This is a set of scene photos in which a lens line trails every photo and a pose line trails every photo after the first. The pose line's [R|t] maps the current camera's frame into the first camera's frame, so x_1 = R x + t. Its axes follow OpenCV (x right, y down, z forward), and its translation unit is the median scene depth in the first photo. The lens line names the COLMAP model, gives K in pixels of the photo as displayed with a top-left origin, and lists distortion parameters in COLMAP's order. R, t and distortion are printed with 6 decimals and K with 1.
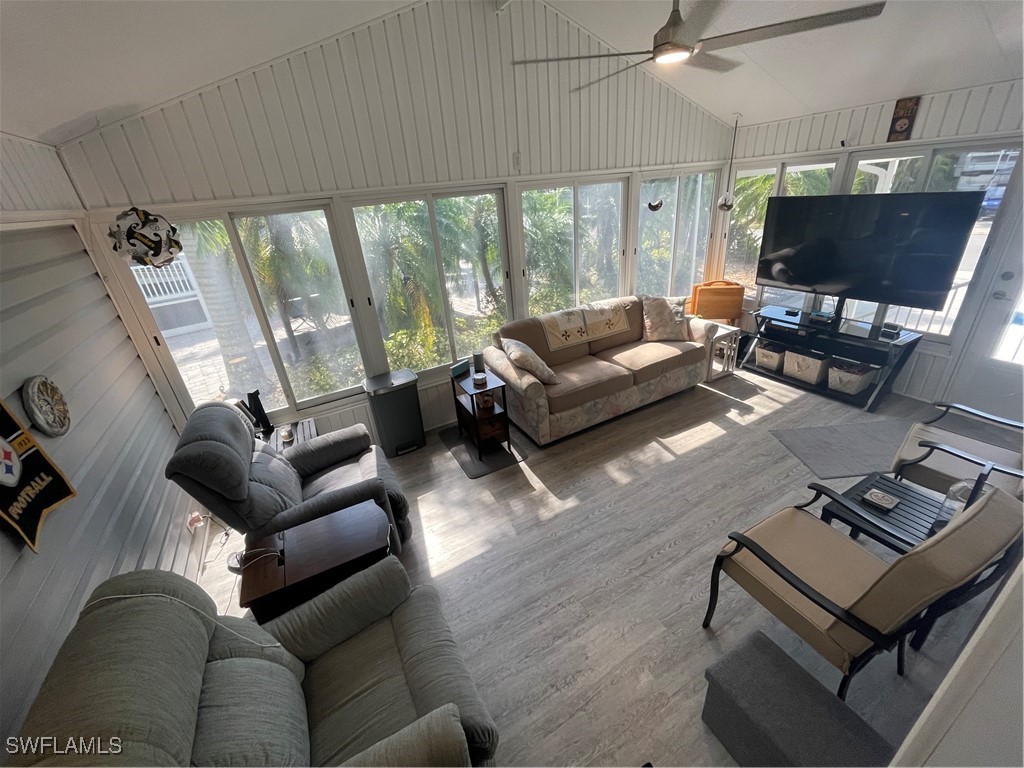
lens RADIAL K [[414.7, 0, 512.6], [0, 414.7, 384.4], [0, 0, 1]] dist [-0.002193, 0.001059]
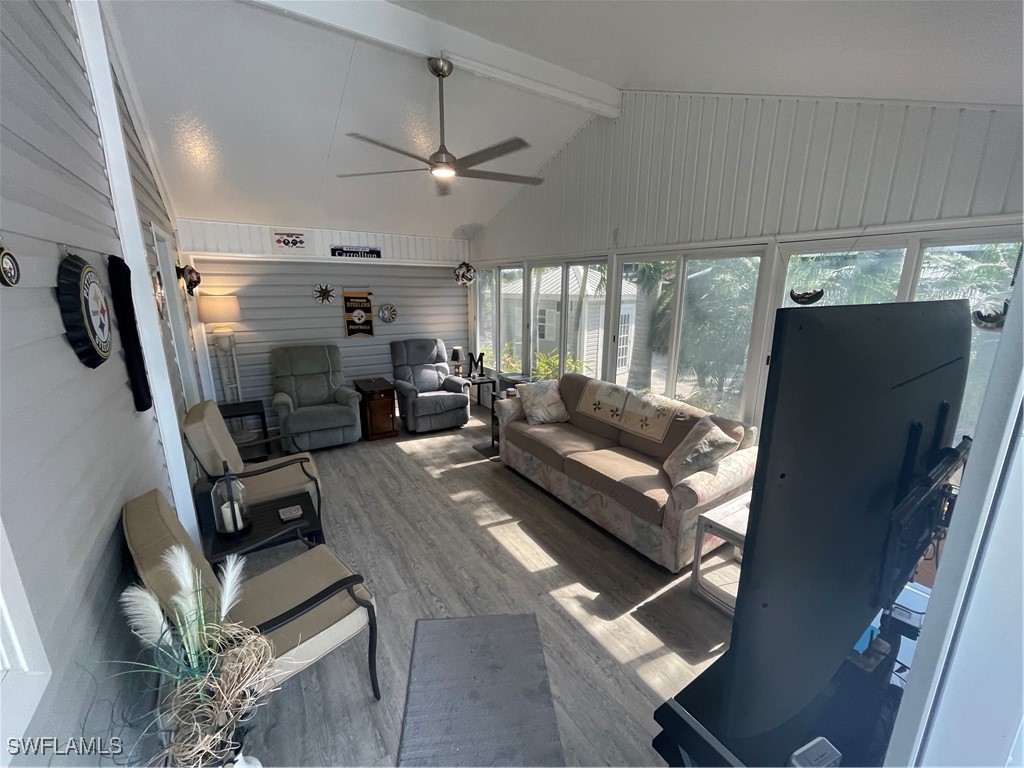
lens RADIAL K [[414.7, 0, 512.6], [0, 414.7, 384.4], [0, 0, 1]] dist [-0.002193, 0.001059]
pose [[0.072033, 0.305836, -0.949355, 1.123697], [-0.444833, 0.861772, 0.243869, -0.343900], [0.892712, 0.404738, 0.198122, 0.689430]]
